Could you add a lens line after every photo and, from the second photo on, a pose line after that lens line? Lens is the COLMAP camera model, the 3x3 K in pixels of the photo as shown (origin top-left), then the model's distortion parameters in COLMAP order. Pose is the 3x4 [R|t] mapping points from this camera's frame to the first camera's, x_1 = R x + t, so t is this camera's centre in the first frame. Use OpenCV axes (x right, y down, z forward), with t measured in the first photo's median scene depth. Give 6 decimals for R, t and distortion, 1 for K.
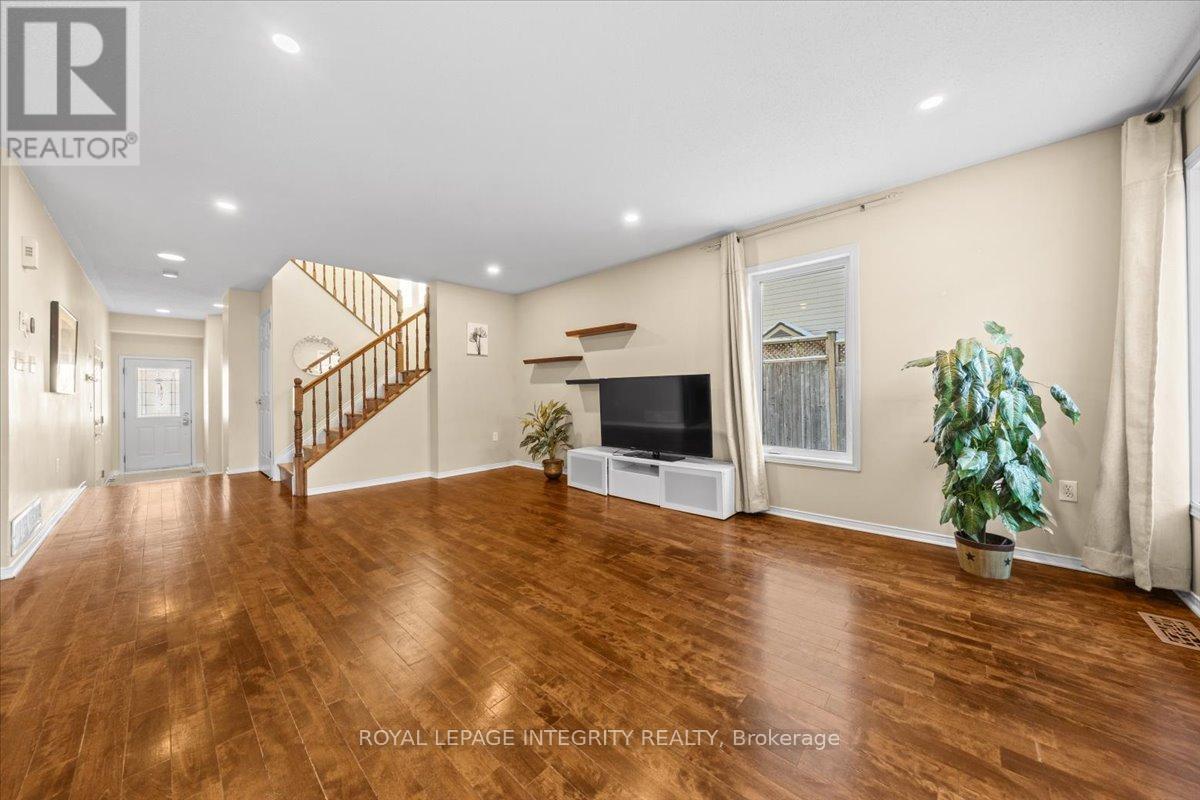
lens RADIAL K [[406.9, 0, 597.8], [0, 406.9, 392.5], [0, 0, 1]] dist [-0.004171, -0.000135]
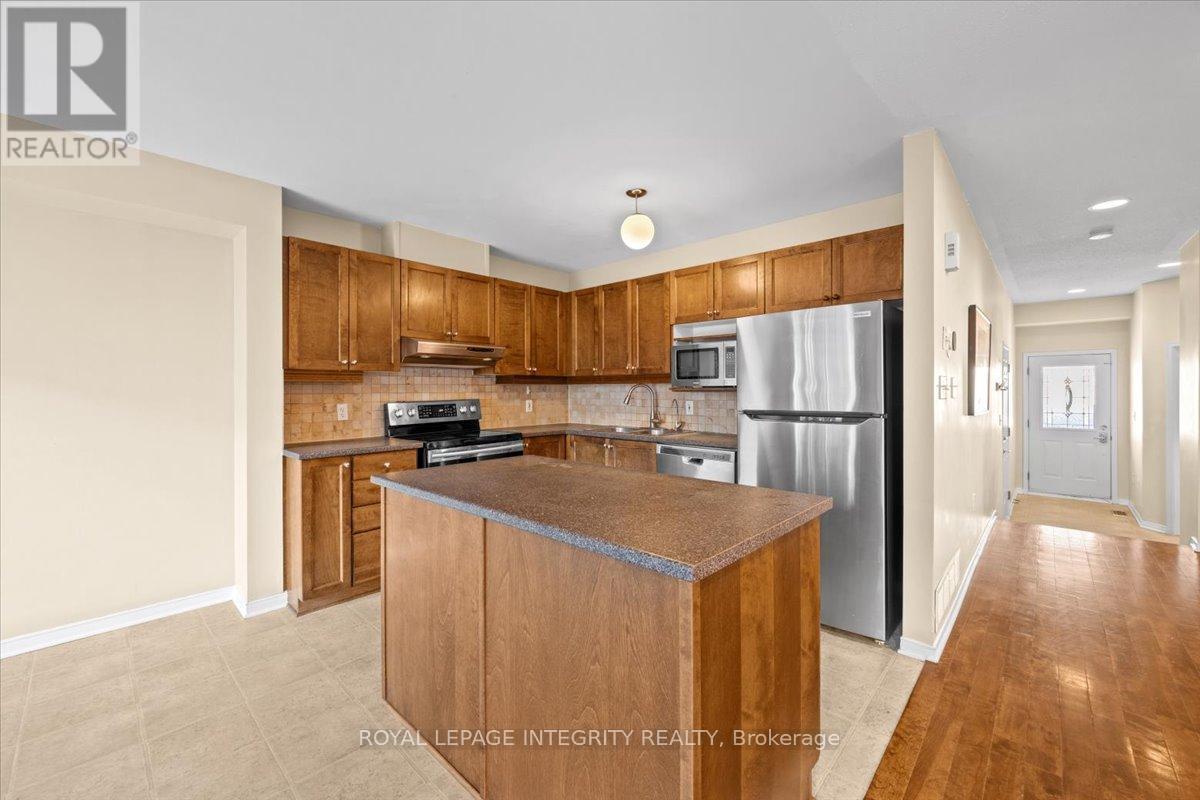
lens RADIAL K [[482.2, 0, 594.2], [0, 482.2, 389.1], [0, 0, 1]] dist [-0.003538, -0.000566]
pose [[-0.012750, 0.008407, -0.999883, -0.263229], [0.006188, 0.999946, 0.008329, -0.050363], [0.999900, -0.006081, -0.012801, 0.178349]]
